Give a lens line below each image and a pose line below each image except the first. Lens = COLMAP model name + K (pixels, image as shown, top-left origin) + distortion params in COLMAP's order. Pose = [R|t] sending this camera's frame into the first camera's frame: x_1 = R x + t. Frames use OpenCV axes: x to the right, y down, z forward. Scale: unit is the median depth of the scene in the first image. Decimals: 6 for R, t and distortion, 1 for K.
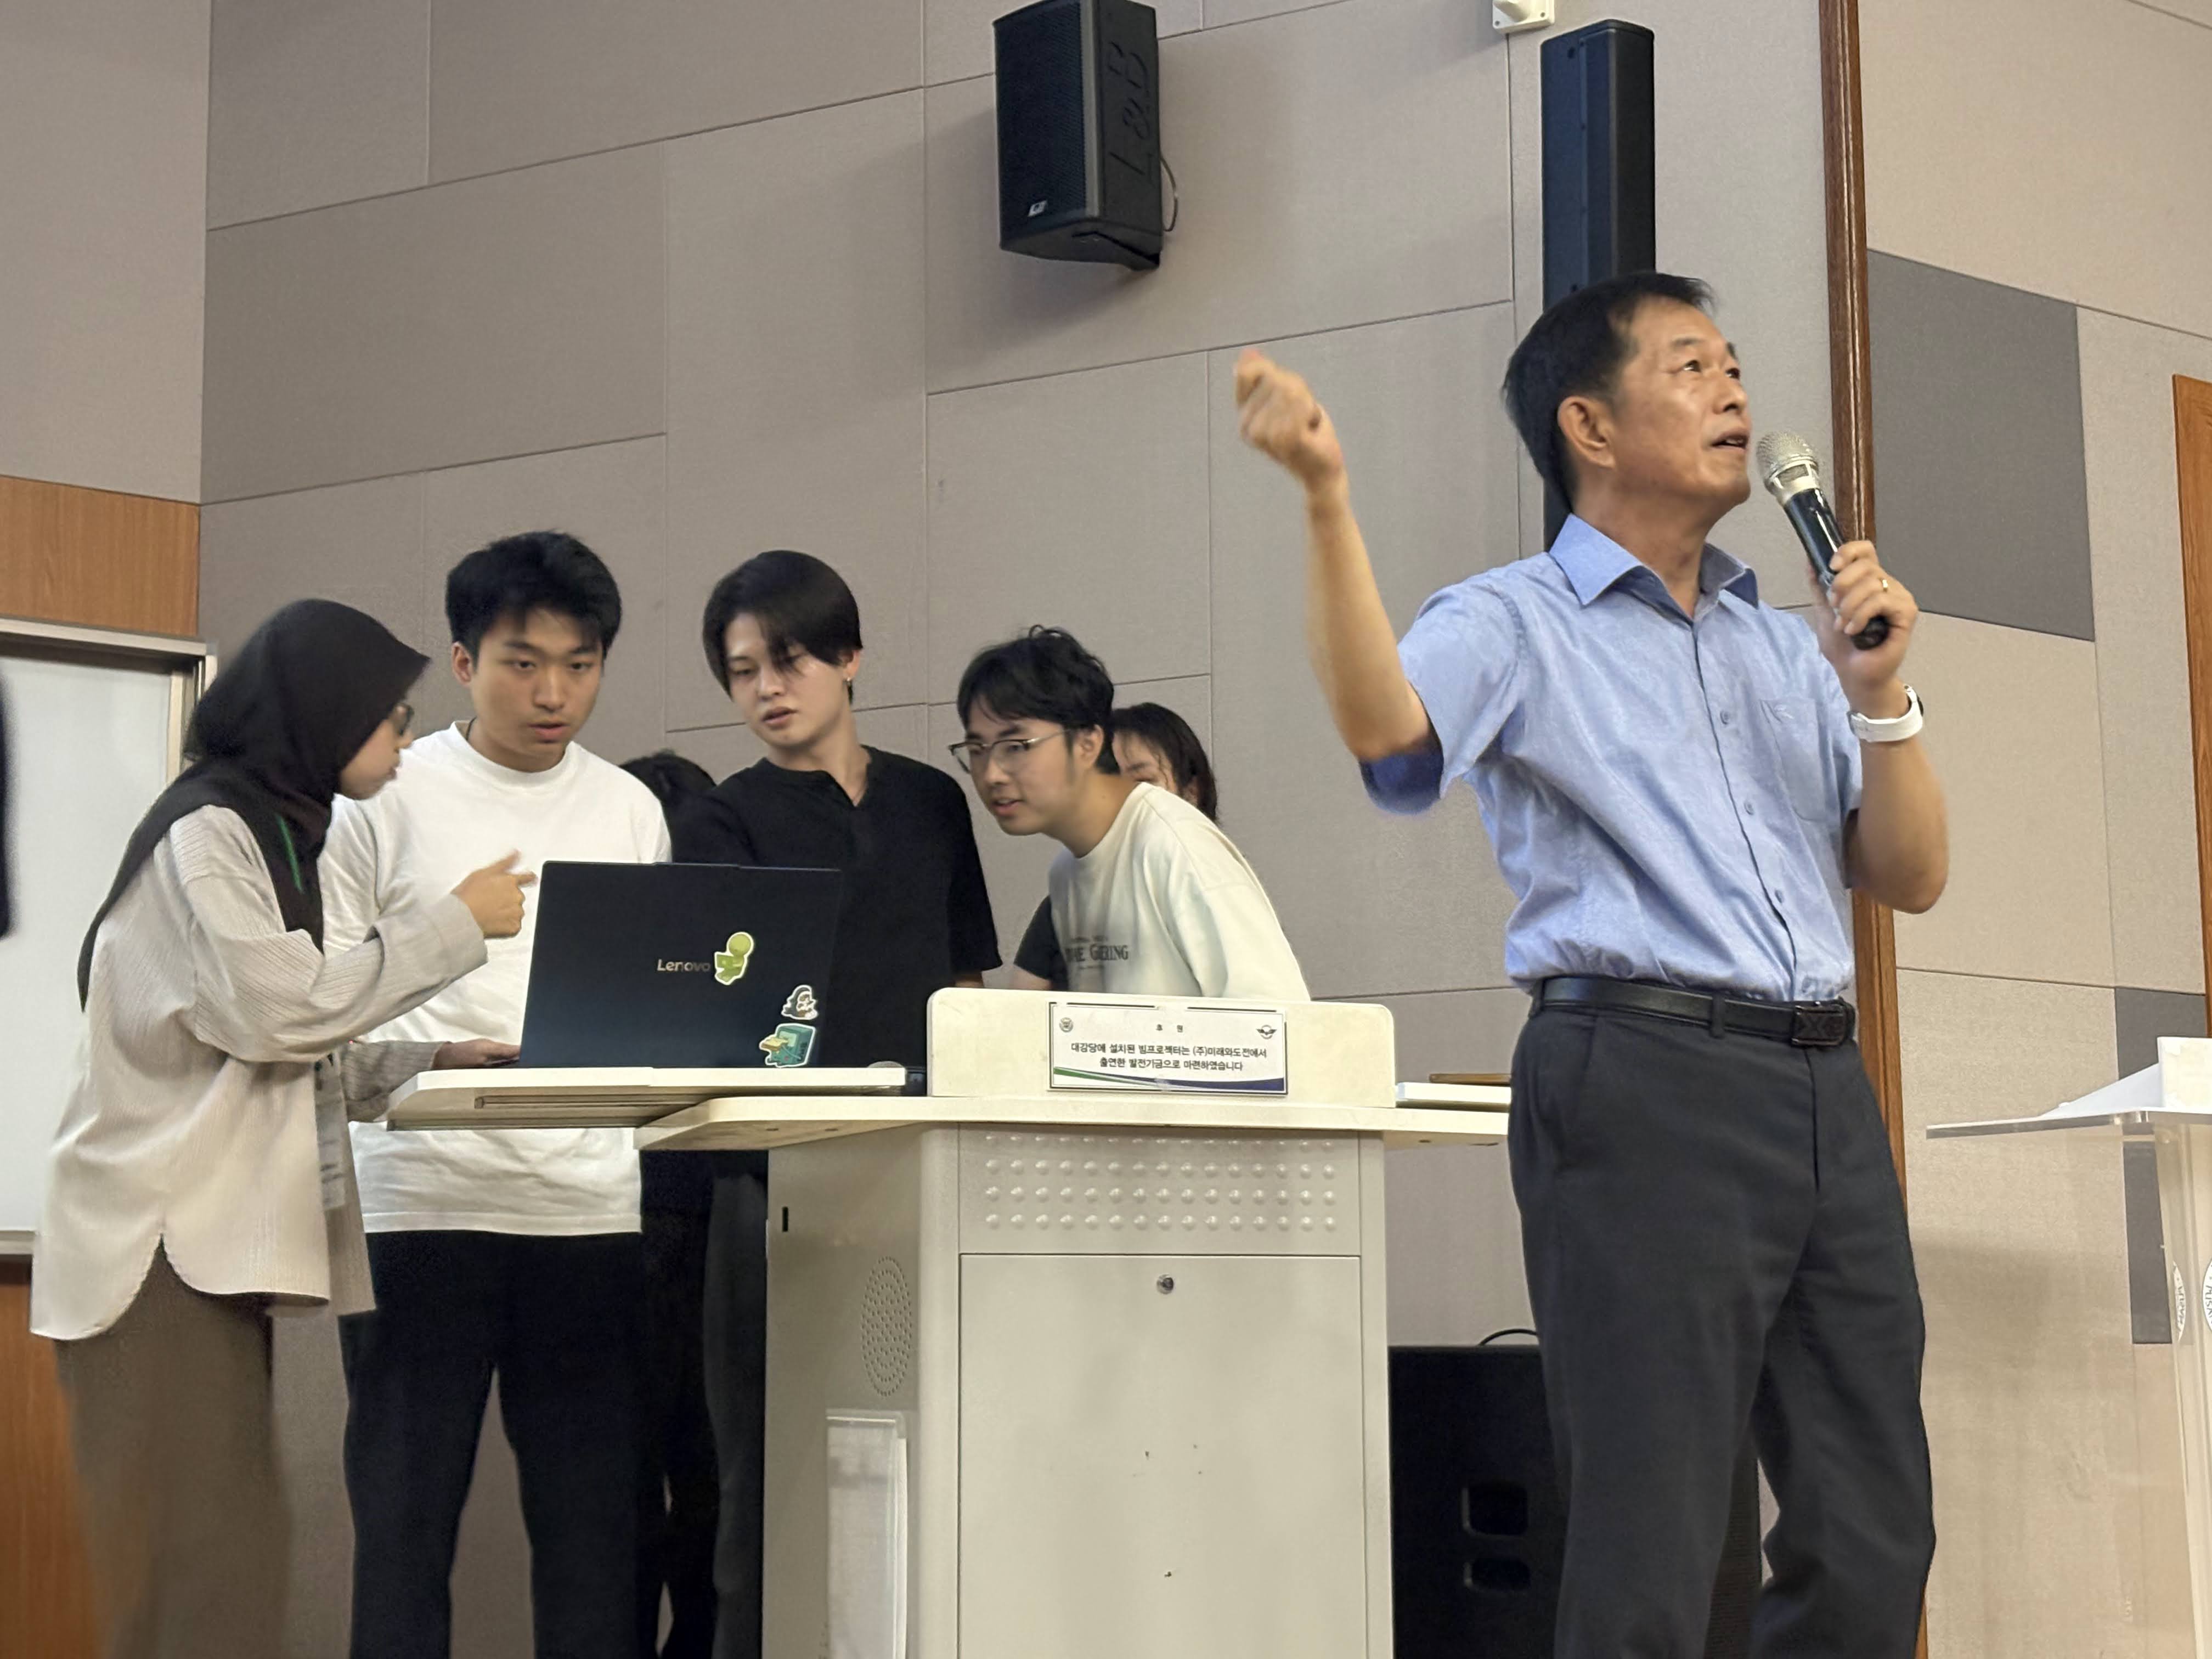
lens RADIAL K [[3610.9, 0, 1106.0], [0, 3610.9, 829.5], [0, 0, 1]] dist [0.261469, -1.181366]
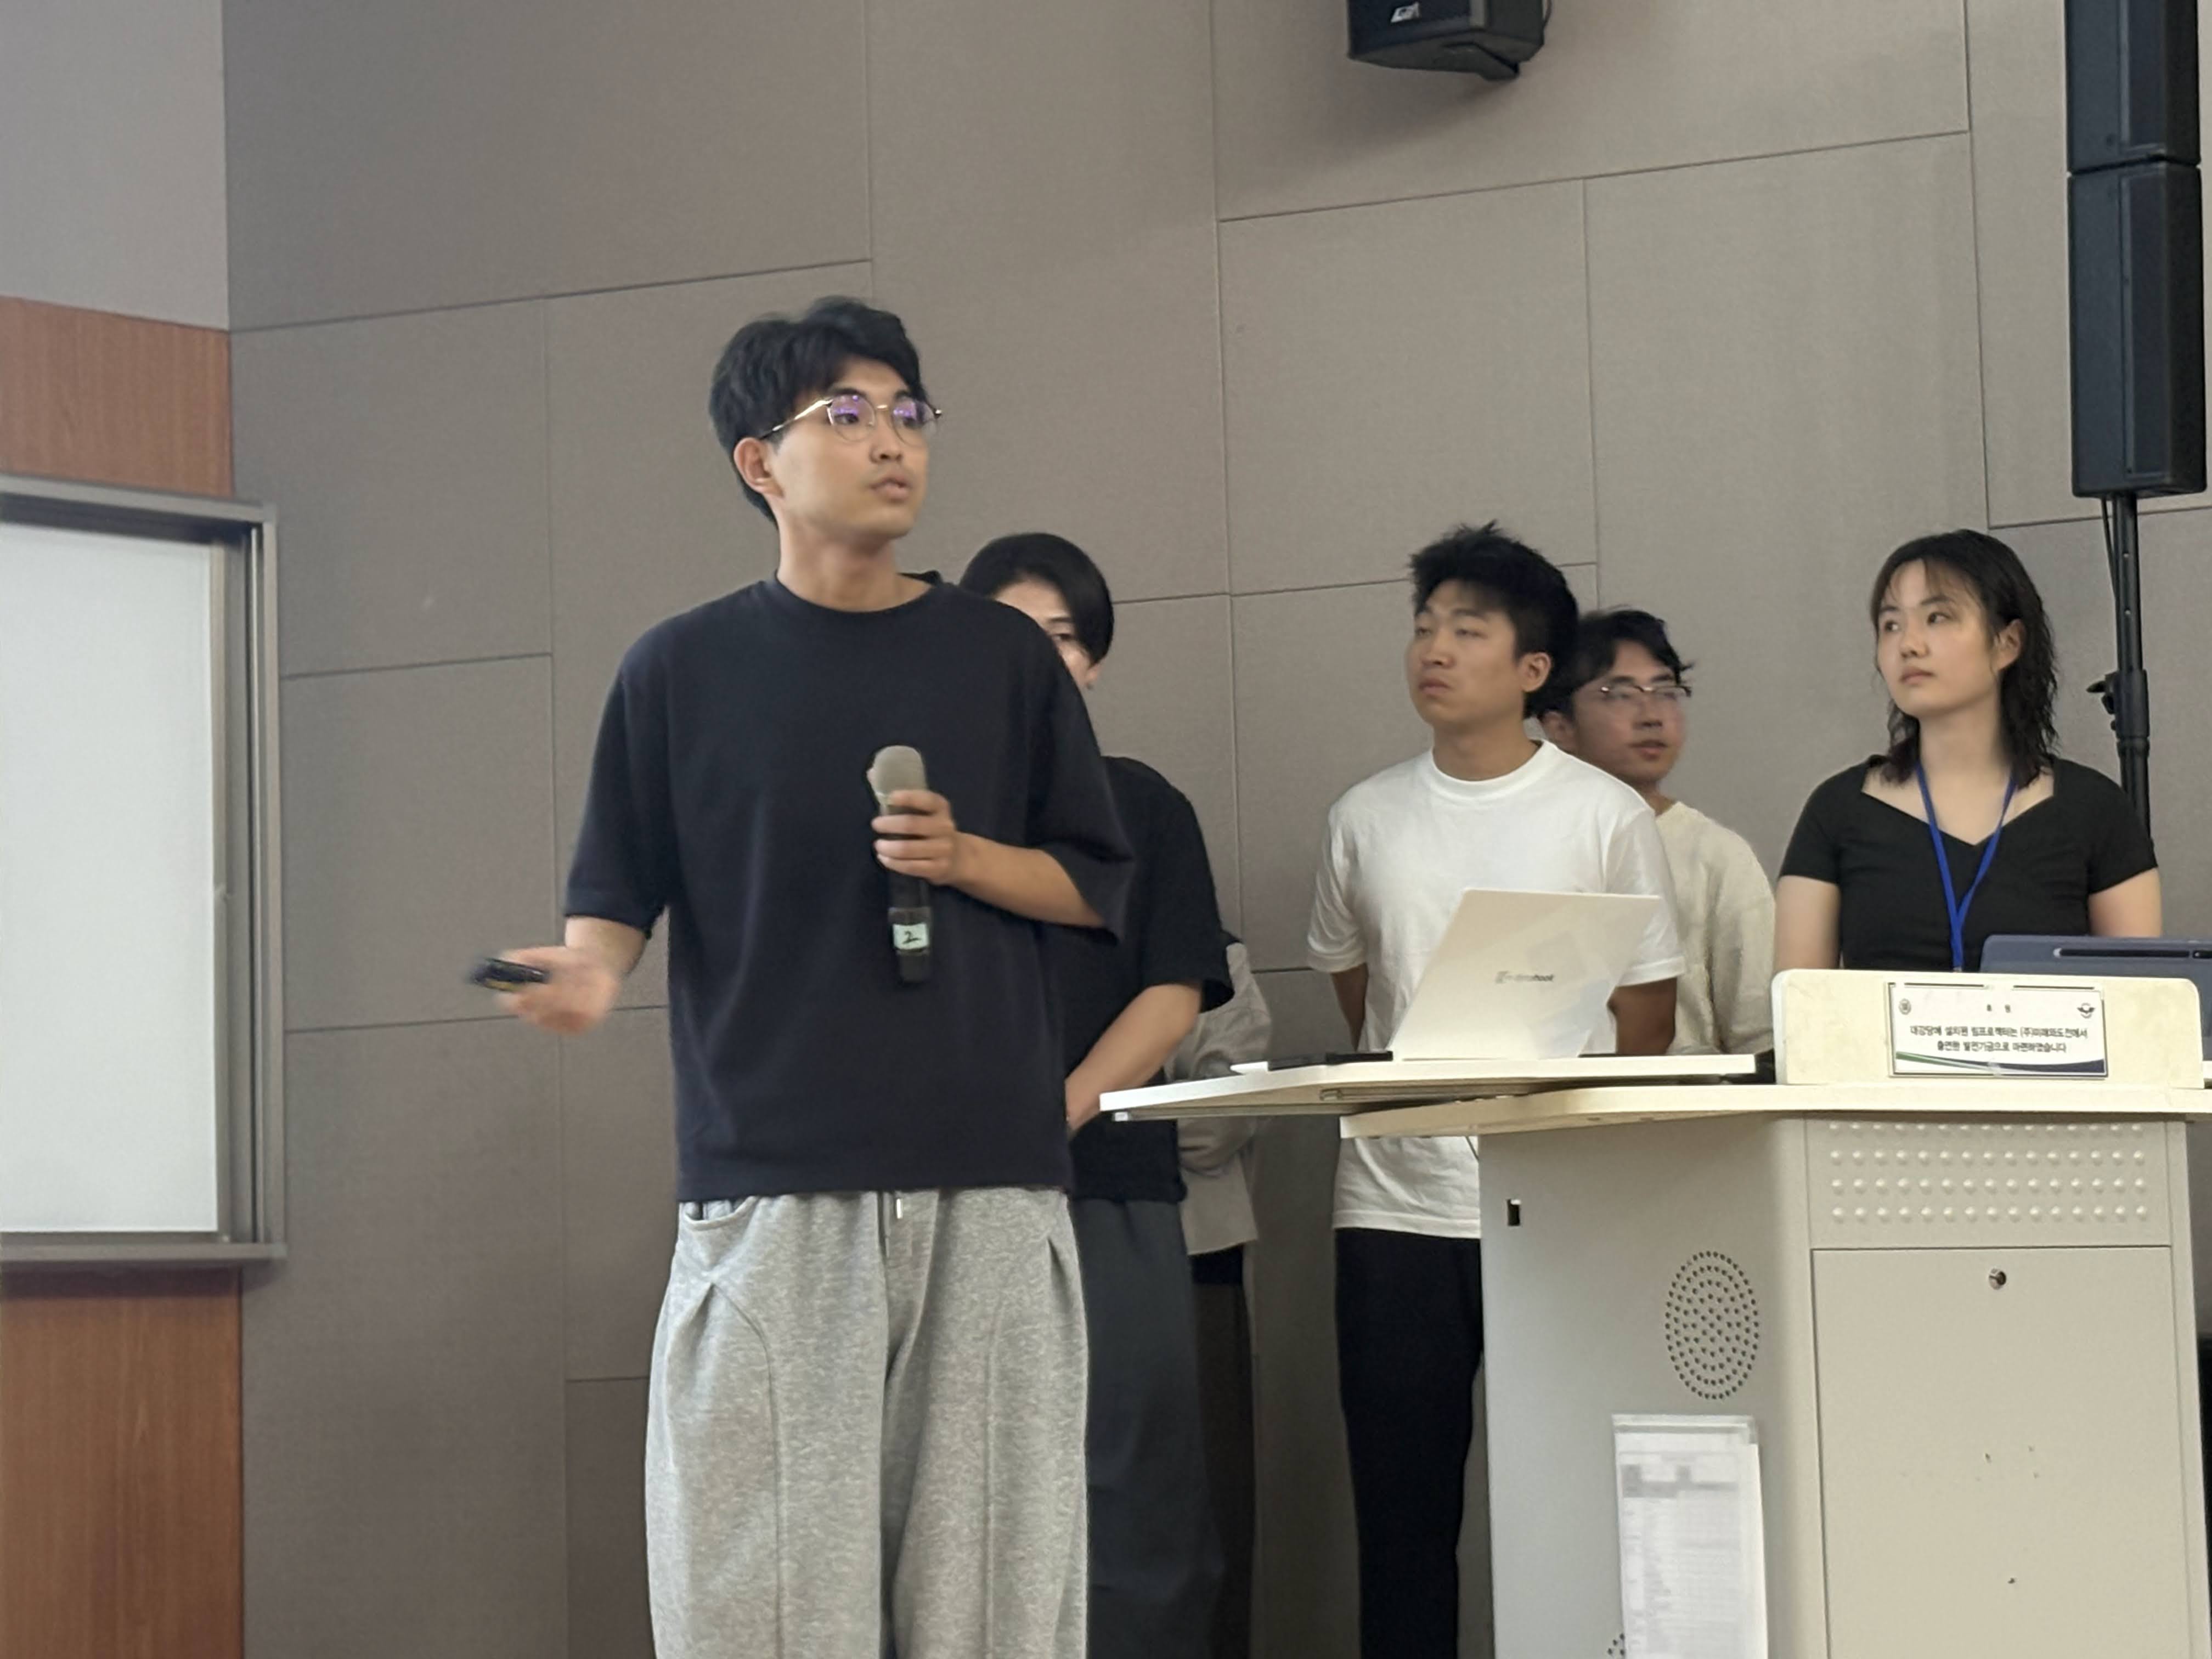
lens RADIAL K [[5120.0, 0, 1106.0], [0, 5120.0, 829.5], [0, 0, 1]] dist [0.171274, -0.087912]
pose [[0.992216, -0.006064, 0.124380, -0.378845], [0.001289, 0.999260, 0.038433, -0.043277], [-0.124521, -0.037973, 0.991490, -0.296955]]
